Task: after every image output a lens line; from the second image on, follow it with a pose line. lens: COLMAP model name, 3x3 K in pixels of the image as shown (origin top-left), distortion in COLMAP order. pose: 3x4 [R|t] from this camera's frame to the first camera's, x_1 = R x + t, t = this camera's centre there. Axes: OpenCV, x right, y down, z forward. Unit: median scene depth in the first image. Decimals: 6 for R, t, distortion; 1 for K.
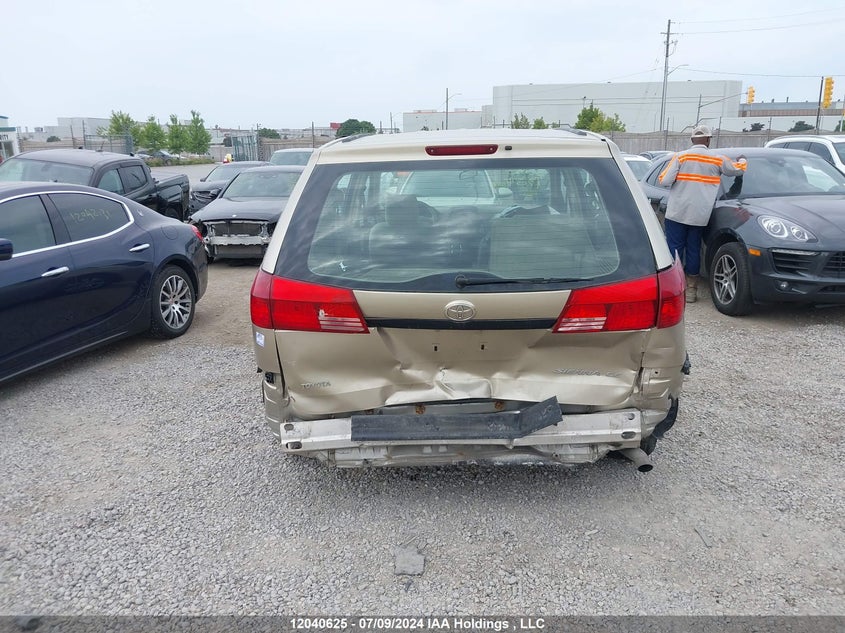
lens RADIAL K [[679.9, 0, 422.5], [0, 679.9, 316.5], [0, 0, 1]] dist [0.092297, -0.157904]
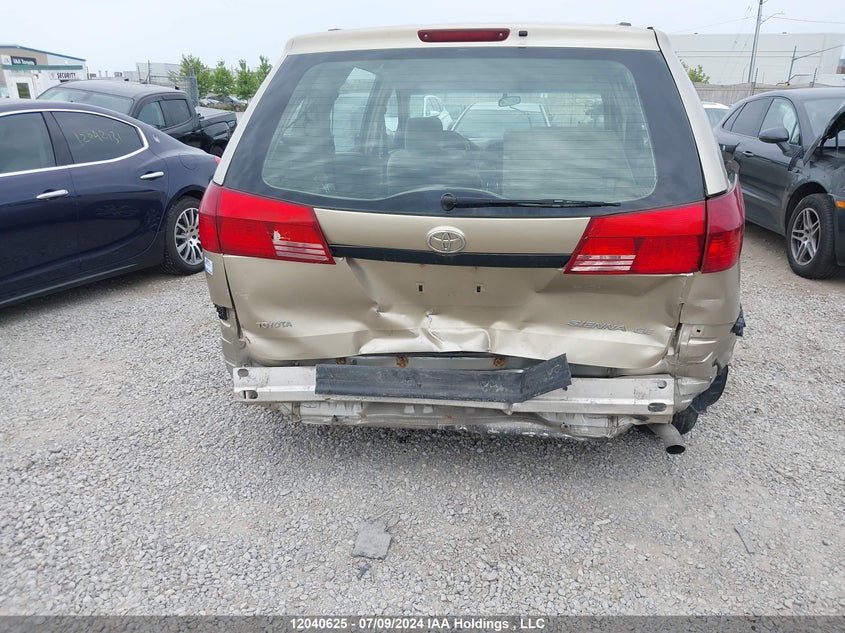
lens RADIAL K [[667.6, 0, 422.5], [0, 667.6, 316.5], [0, 0, 1]] dist [0.075708, -0.112148]
pose [[0.993930, 0.050764, -0.097605, 0.099658], [-0.044555, 0.996905, 0.064778, 0.028854], [0.100591, -0.060036, 0.993115, 0.200343]]
